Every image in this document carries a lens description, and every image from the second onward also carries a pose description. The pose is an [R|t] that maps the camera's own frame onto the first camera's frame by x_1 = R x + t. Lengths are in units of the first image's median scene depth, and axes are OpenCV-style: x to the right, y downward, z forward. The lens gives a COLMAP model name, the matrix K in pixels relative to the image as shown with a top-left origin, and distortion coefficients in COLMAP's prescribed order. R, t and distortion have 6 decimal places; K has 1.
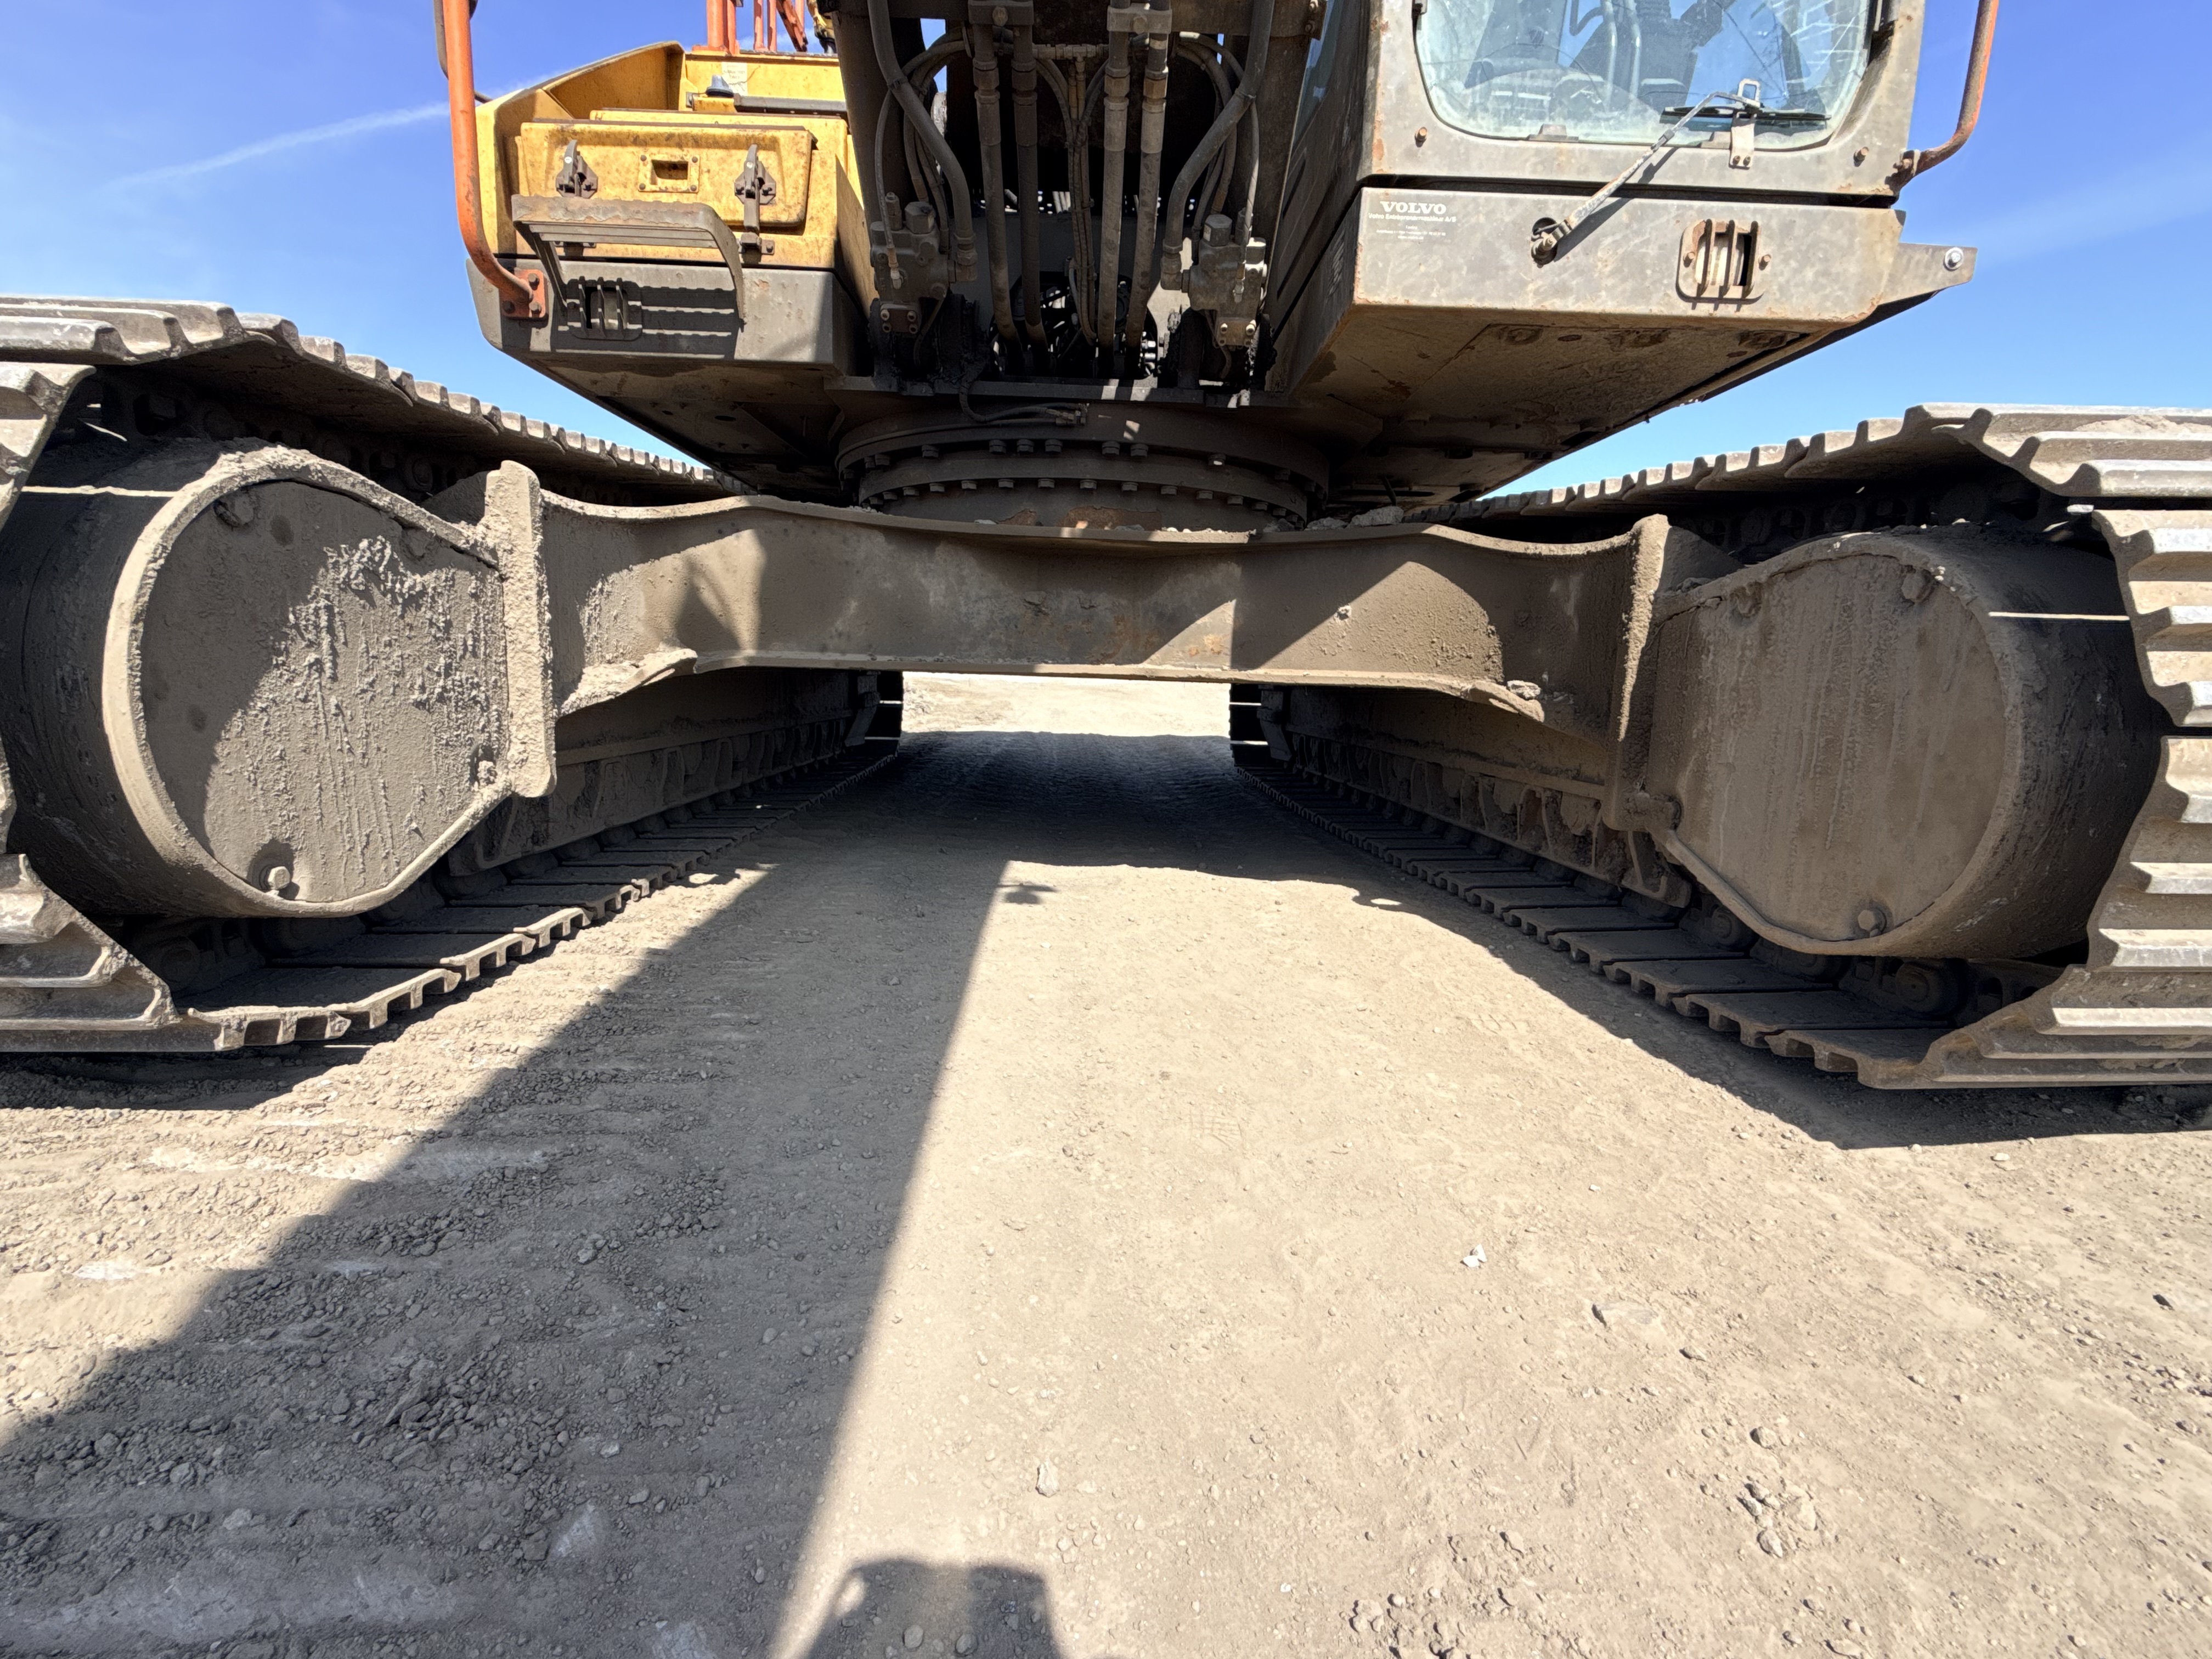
lens RADIAL K [[962.5, 0, 1110.6], [0, 962.5, 826.6], [0, 0, 1]] dist [-0.000530, 0.000136]
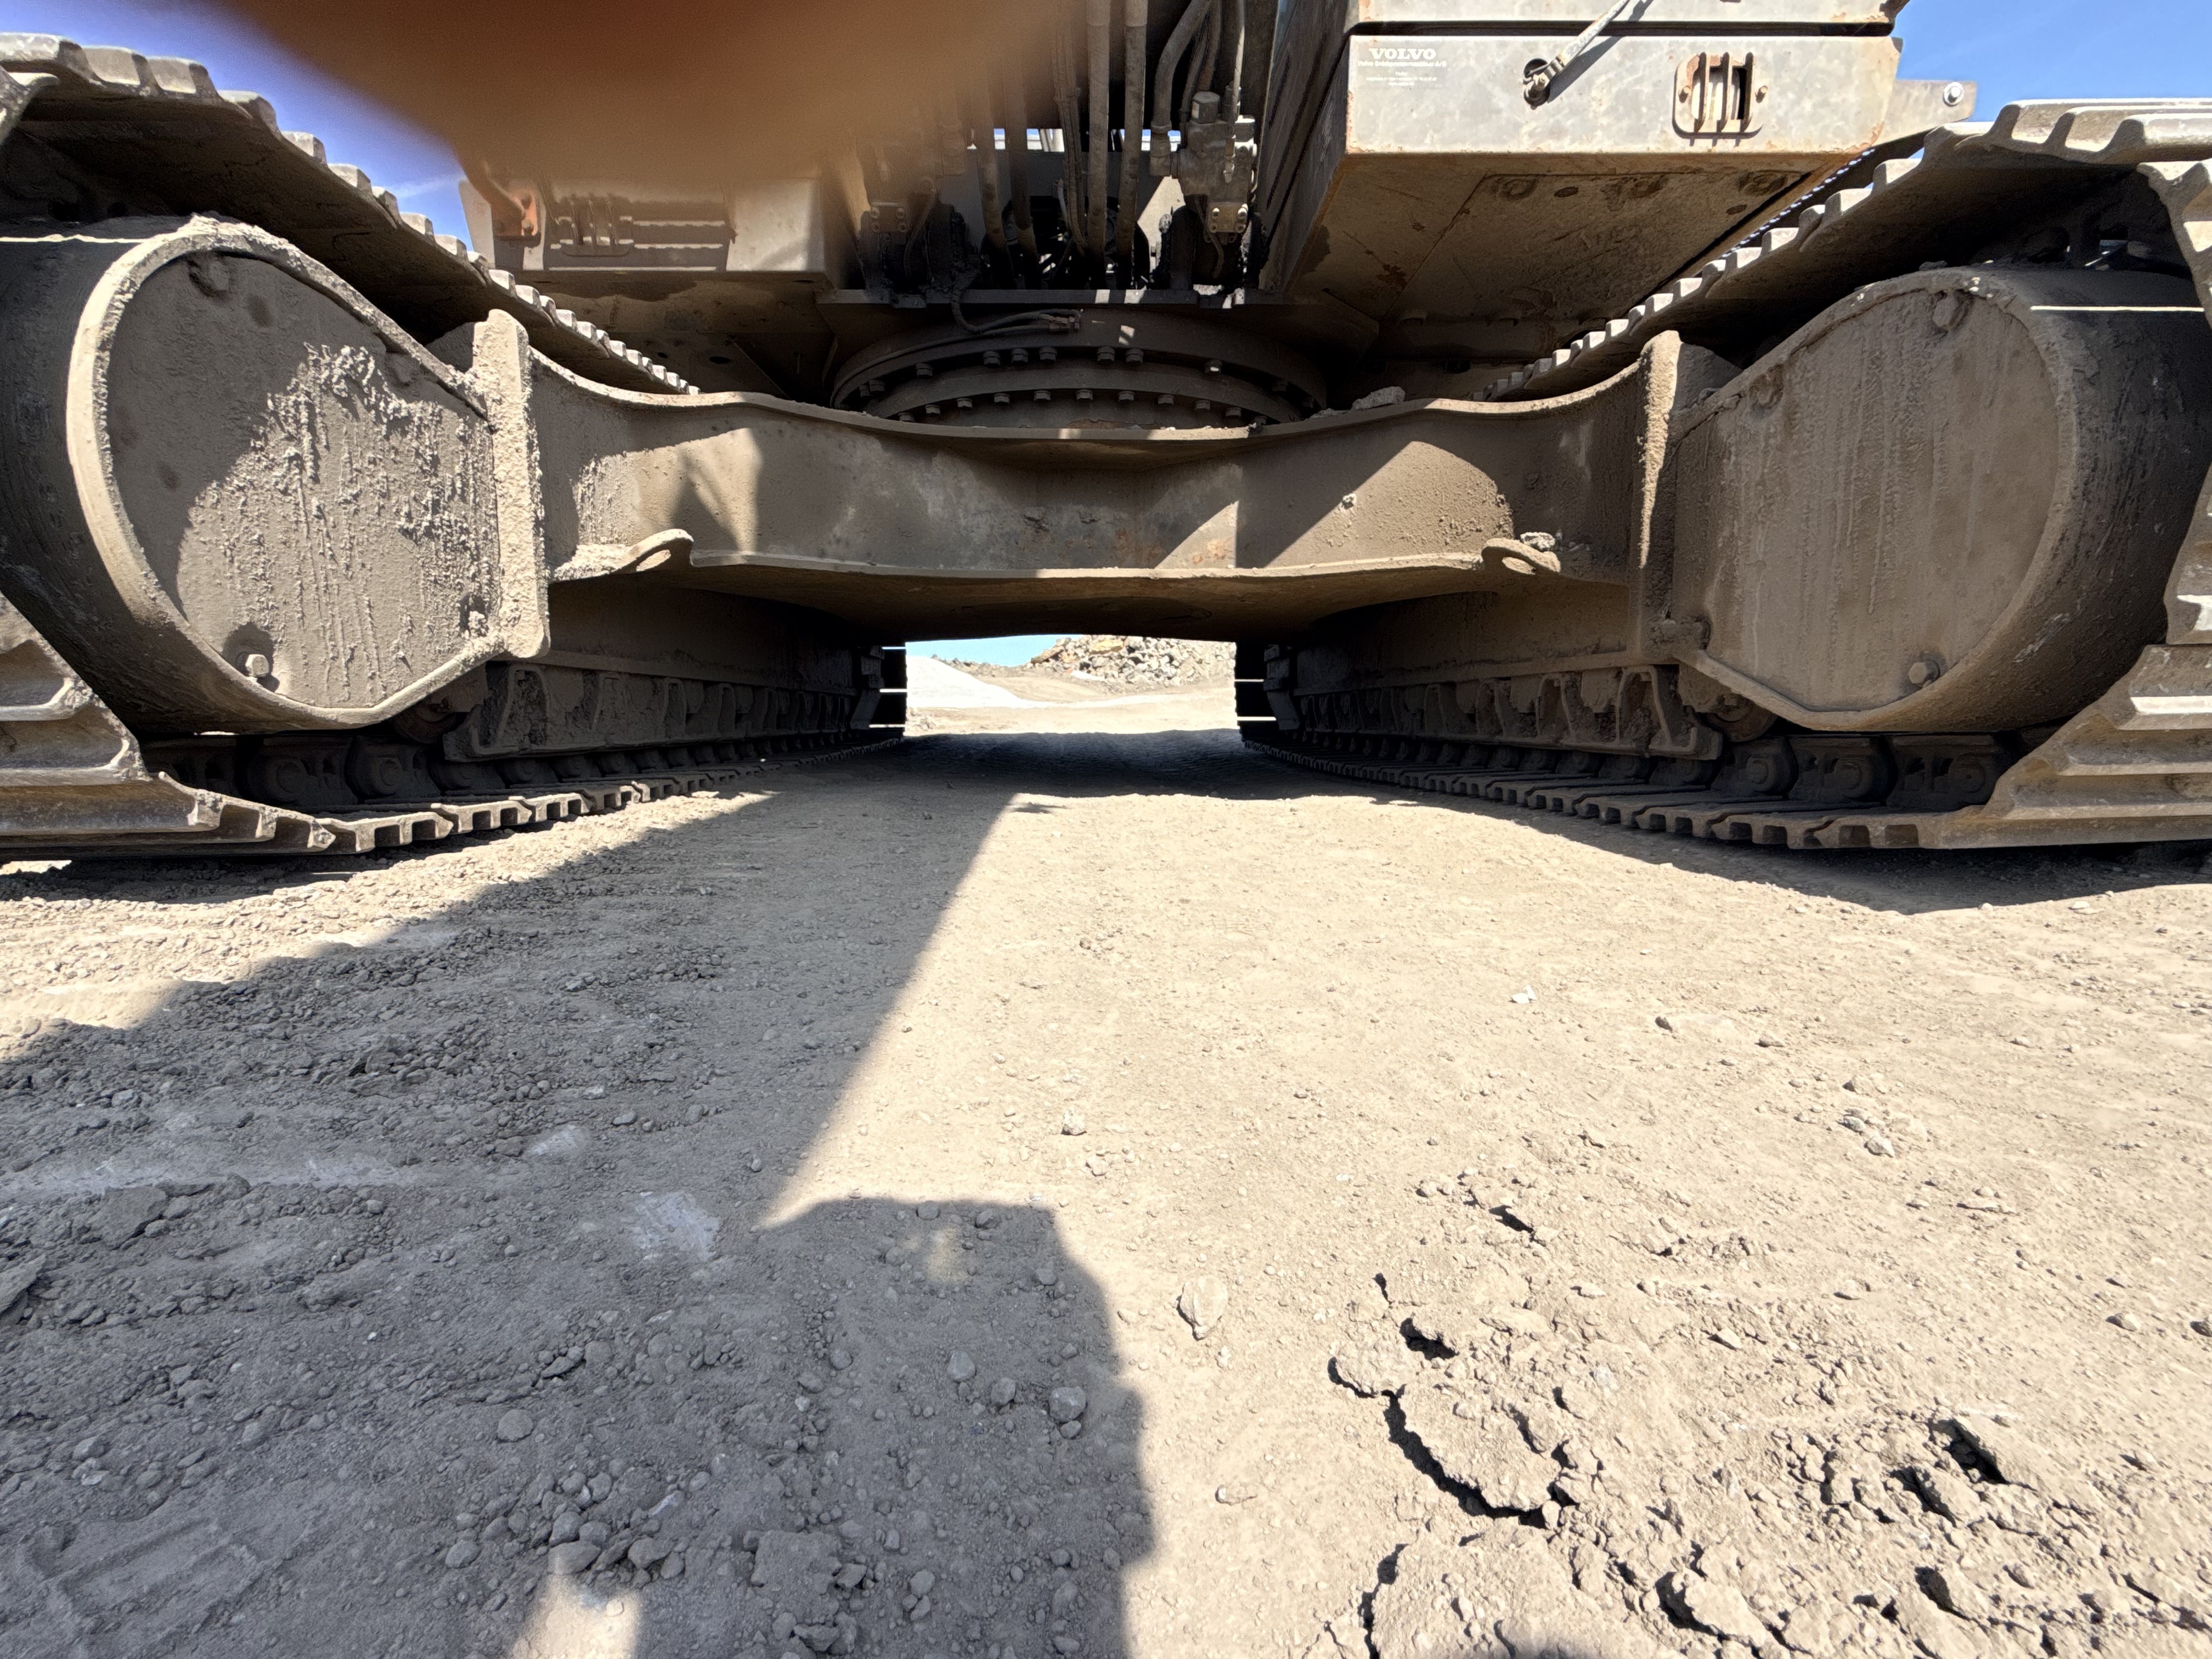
lens RADIAL K [[962.5, 0, 1109.7], [0, 962.5, 834.5], [0, 0, 1]] dist [-0.000530, 0.000136]
pose [[0.999353, -0.034744, -0.009282, -0.007048], [0.034394, 0.998777, -0.035519, 0.231079], [0.010505, 0.035177, 0.999326, 0.042470]]
